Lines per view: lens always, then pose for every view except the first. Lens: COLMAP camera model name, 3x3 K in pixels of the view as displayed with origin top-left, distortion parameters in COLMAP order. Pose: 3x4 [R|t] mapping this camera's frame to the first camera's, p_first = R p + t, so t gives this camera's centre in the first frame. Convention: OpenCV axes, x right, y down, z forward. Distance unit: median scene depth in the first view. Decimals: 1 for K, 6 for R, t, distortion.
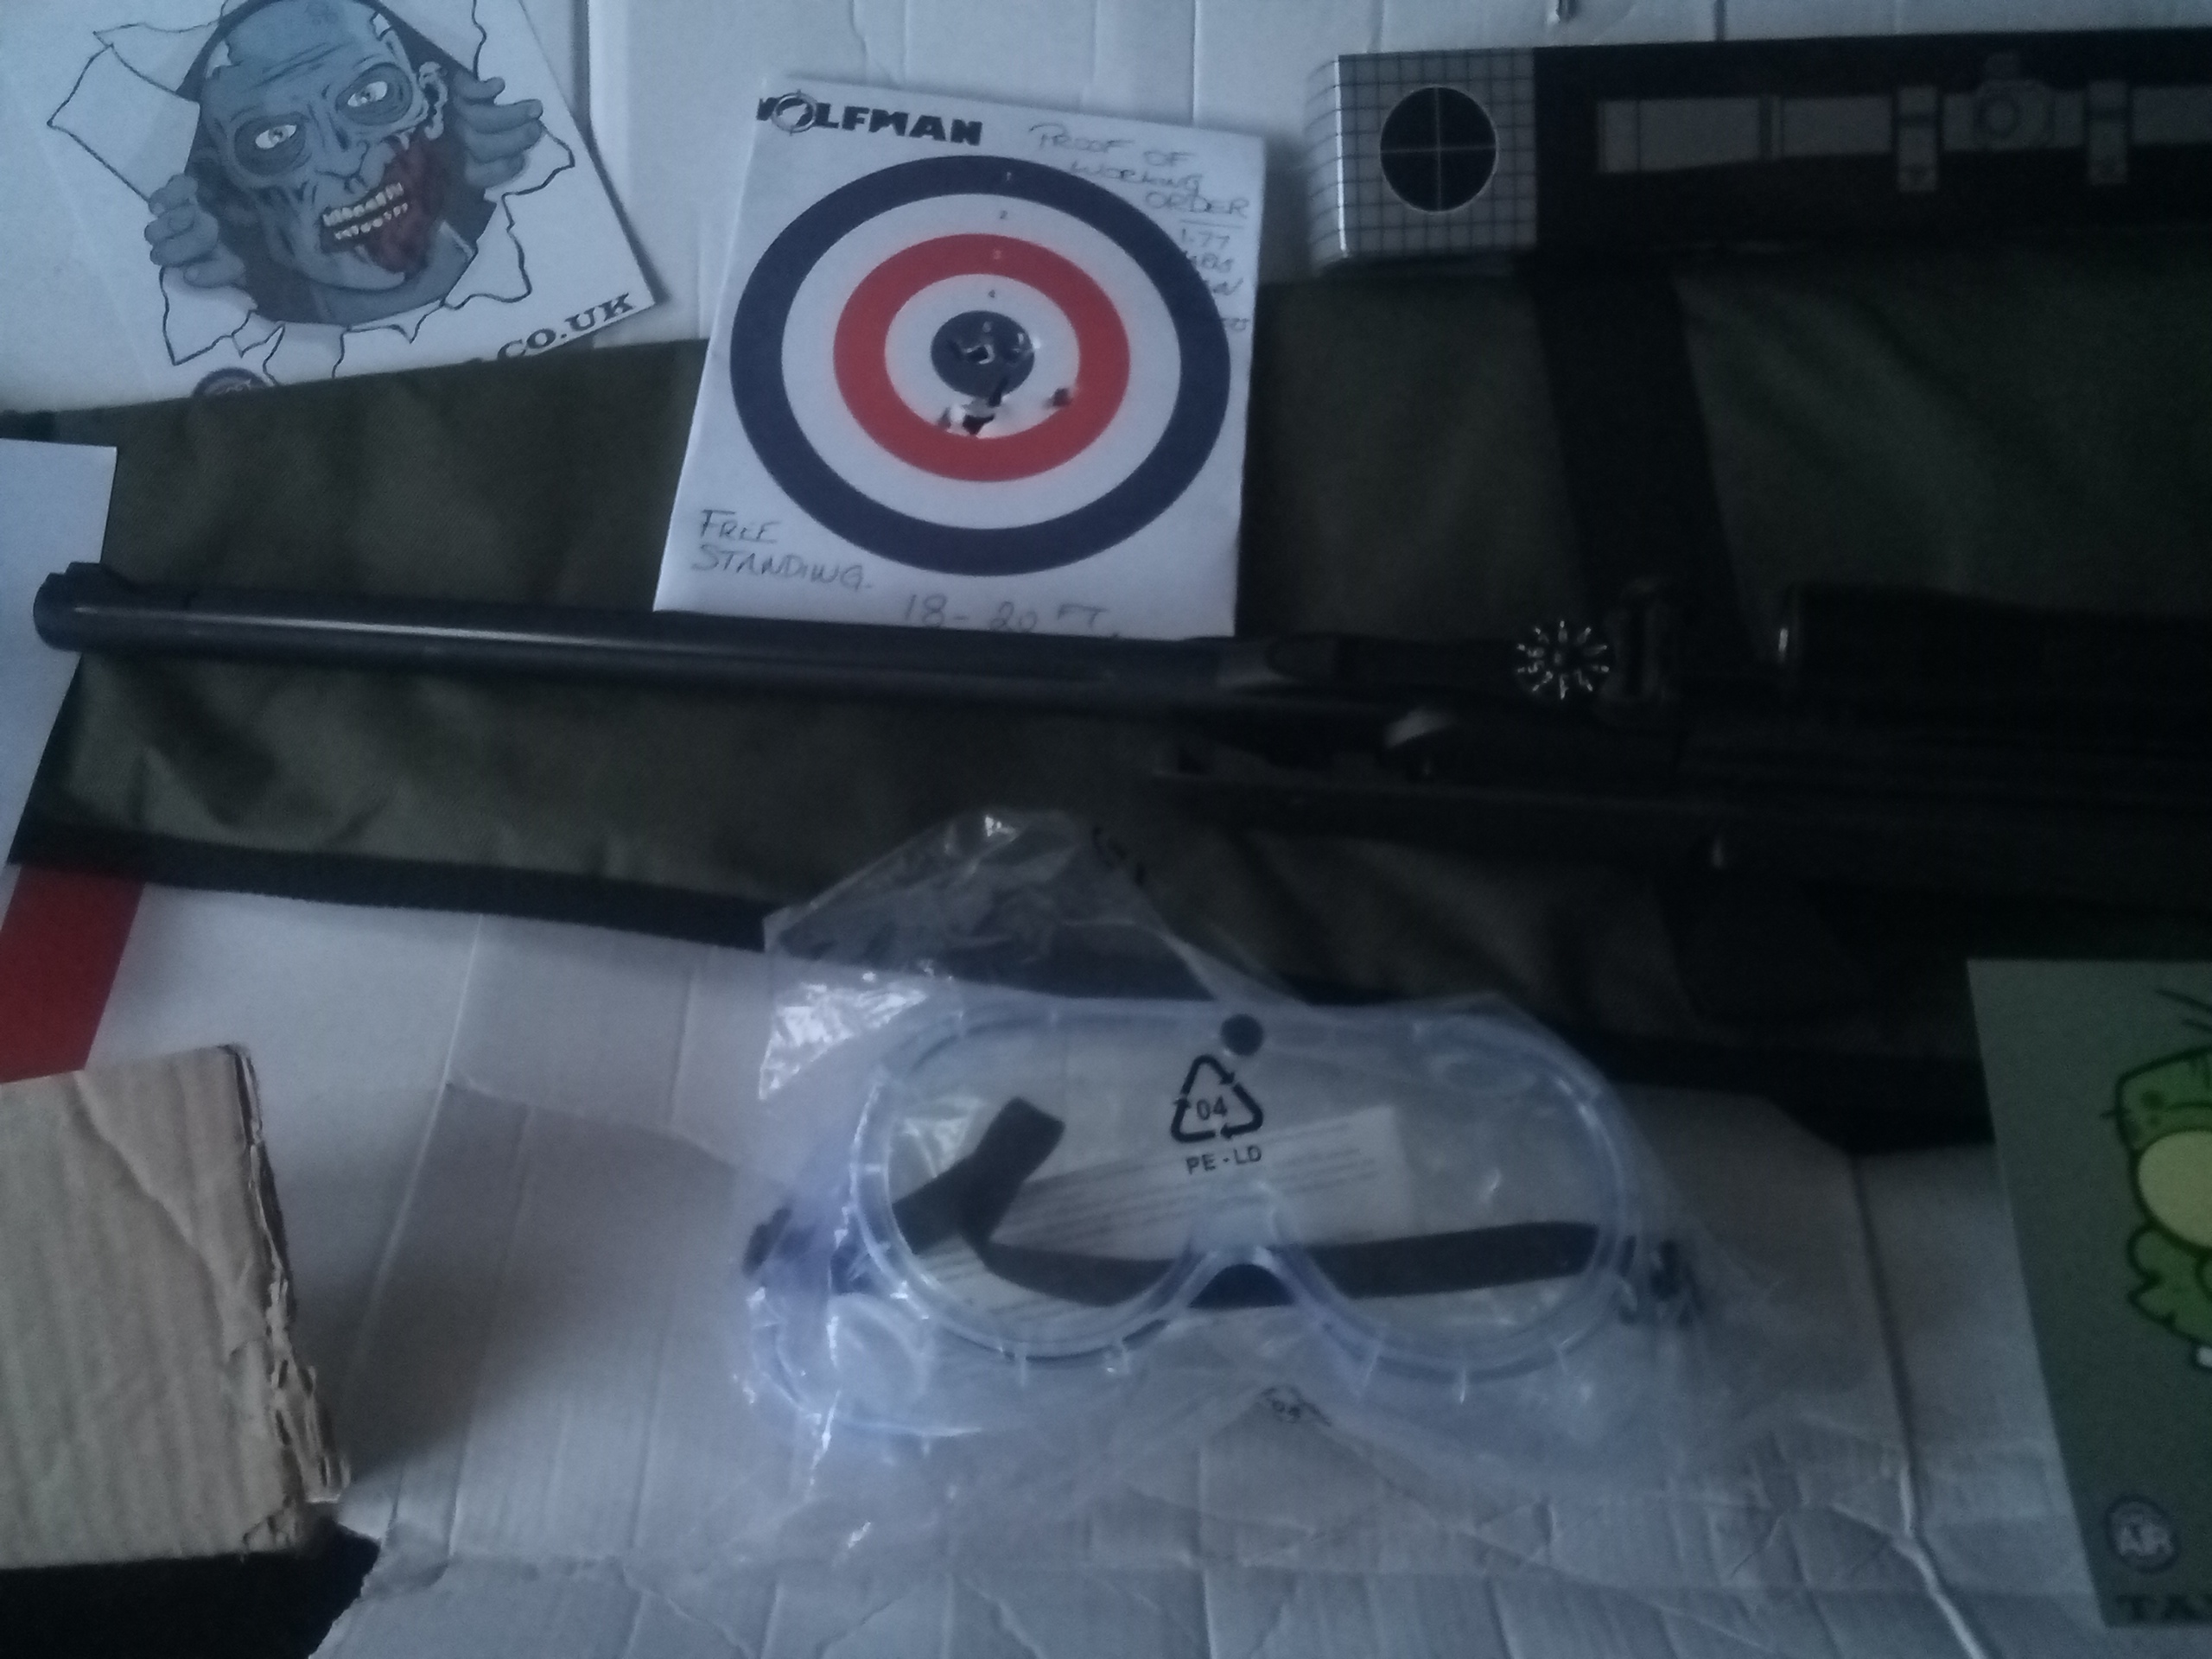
lens RADIAL K [[1927.1, 0, 1106.0], [0, 1927.1, 829.5], [0, 0, 1]] dist [0.068671, -0.126203]
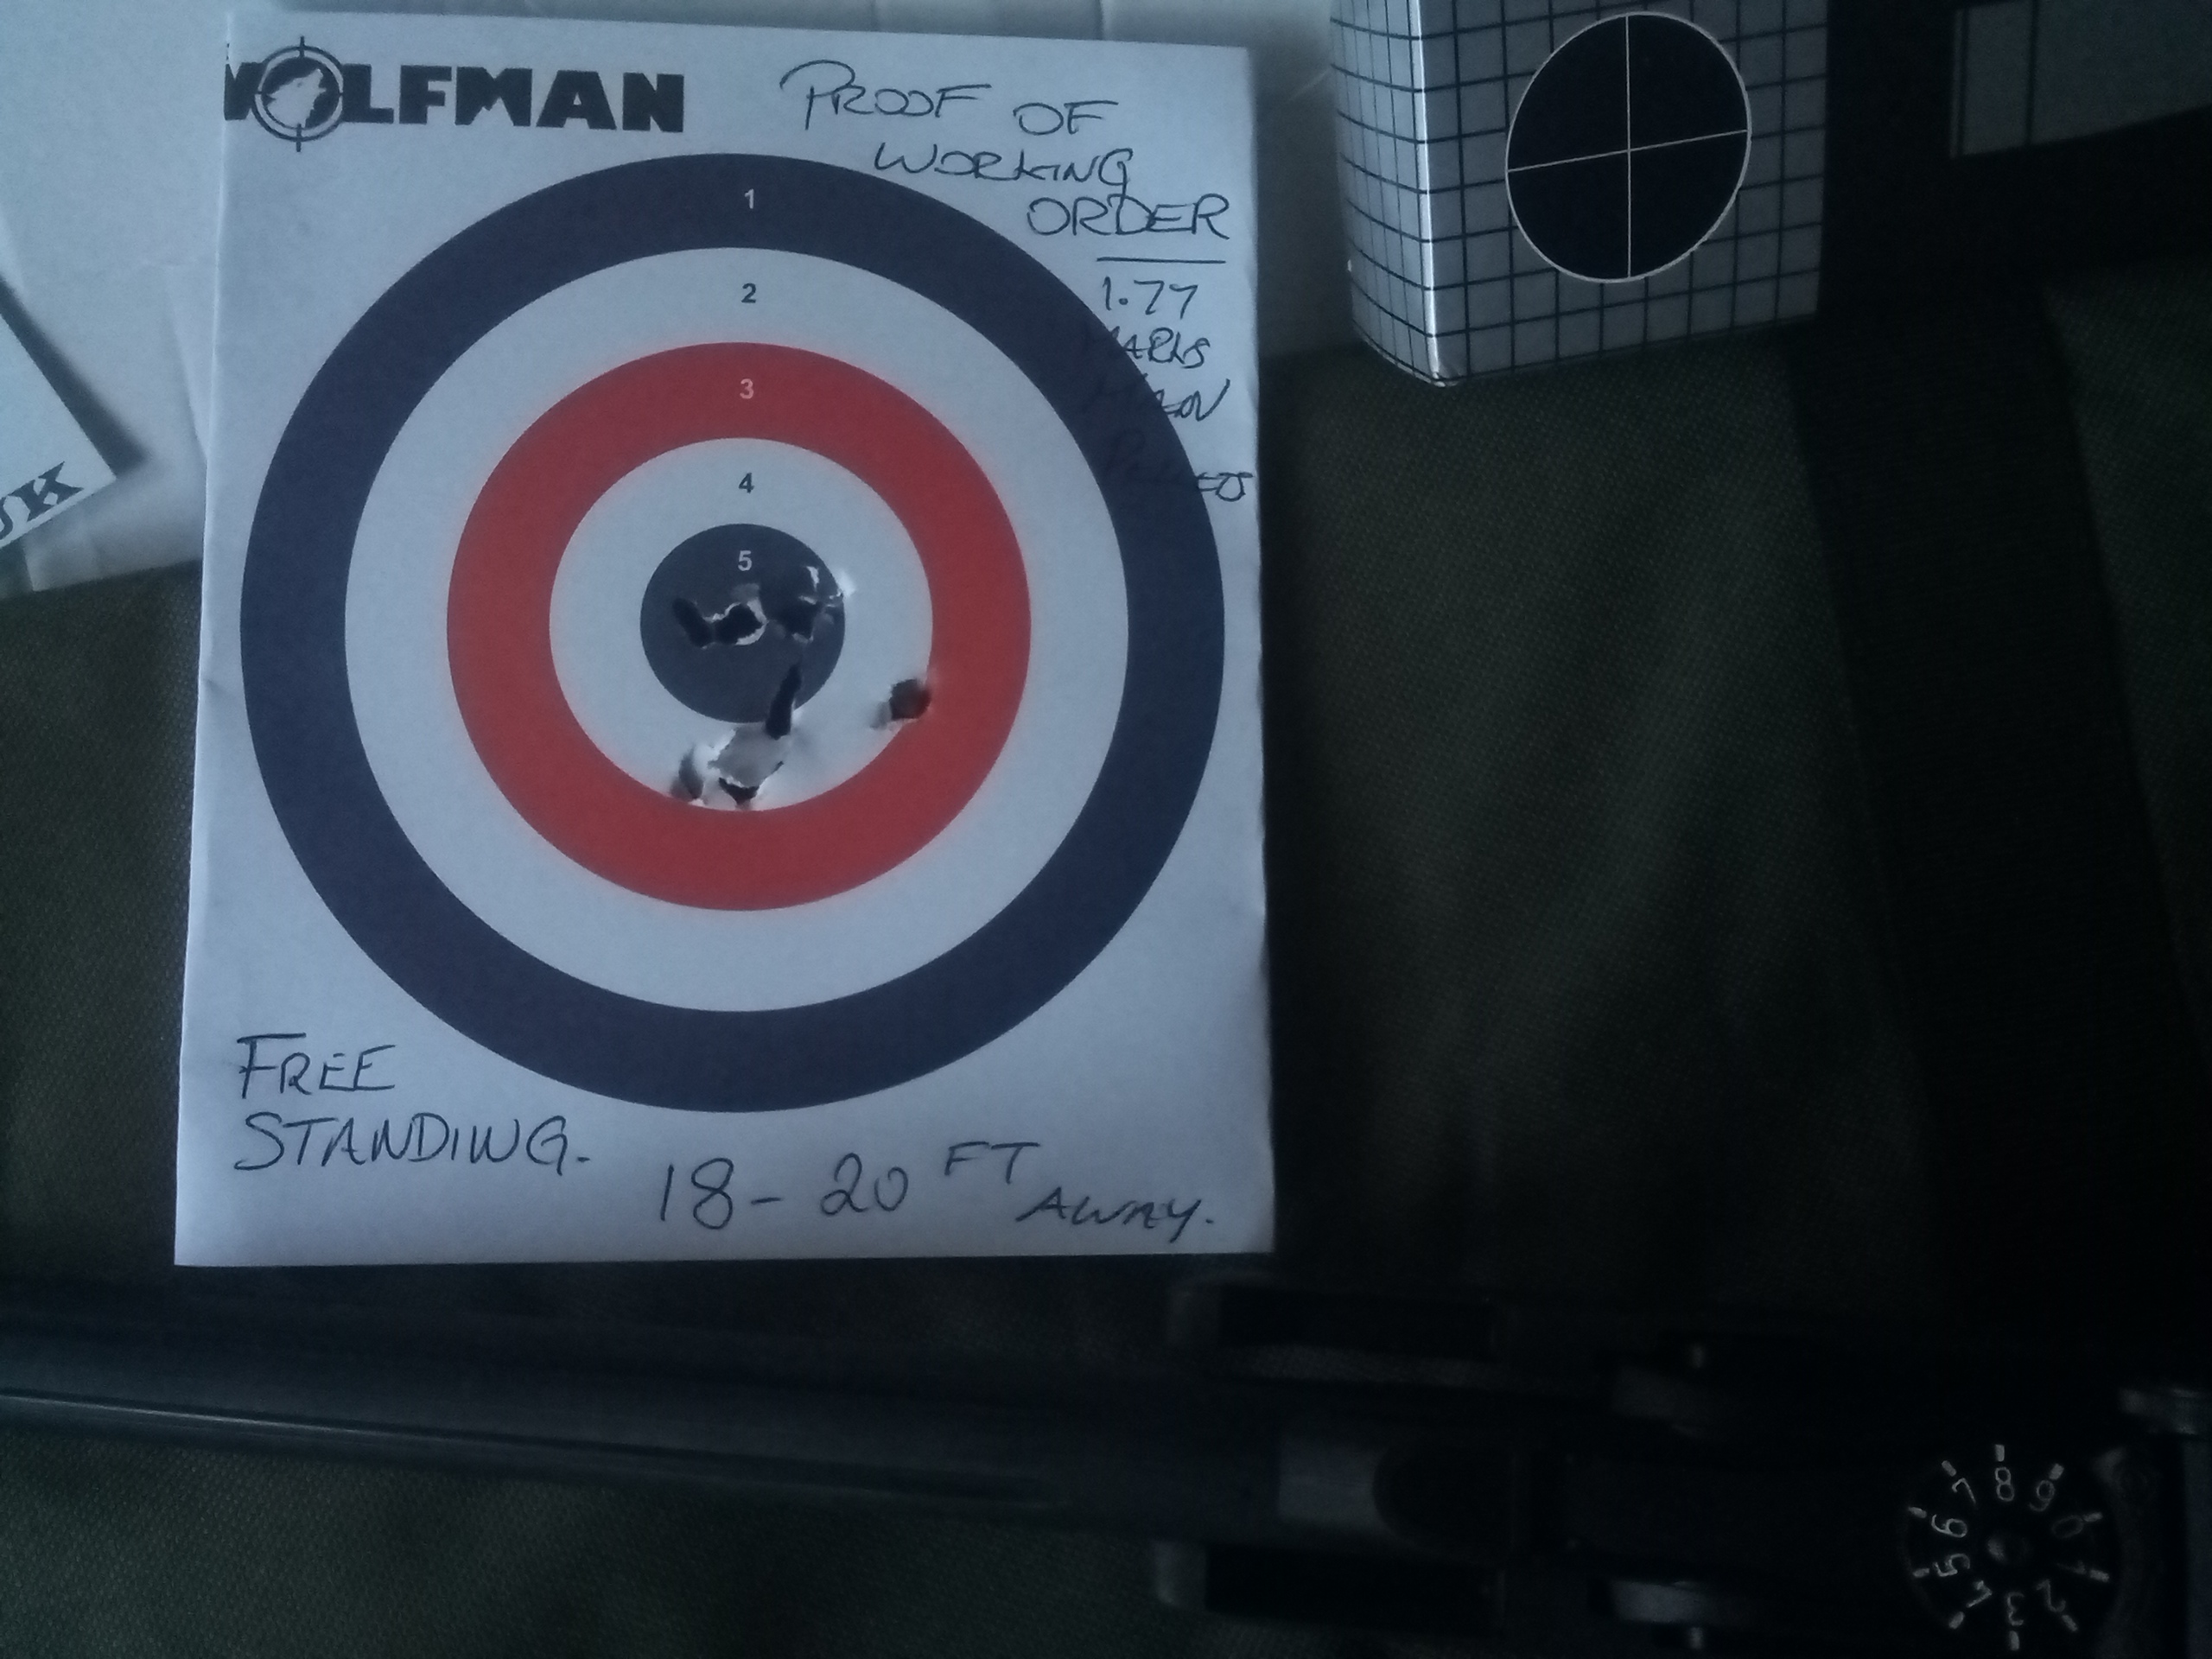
lens RADIAL K [[1927.1, 0, 1106.0], [0, 1927.1, 829.5], [0, 0, 1]] dist [0.068671, -0.126203]
pose [[0.995343, -0.094810, 0.017424, 0.017183], [0.085169, 0.949581, 0.301731, -0.324822], [-0.045152, -0.298842, 0.953234, 0.466828]]
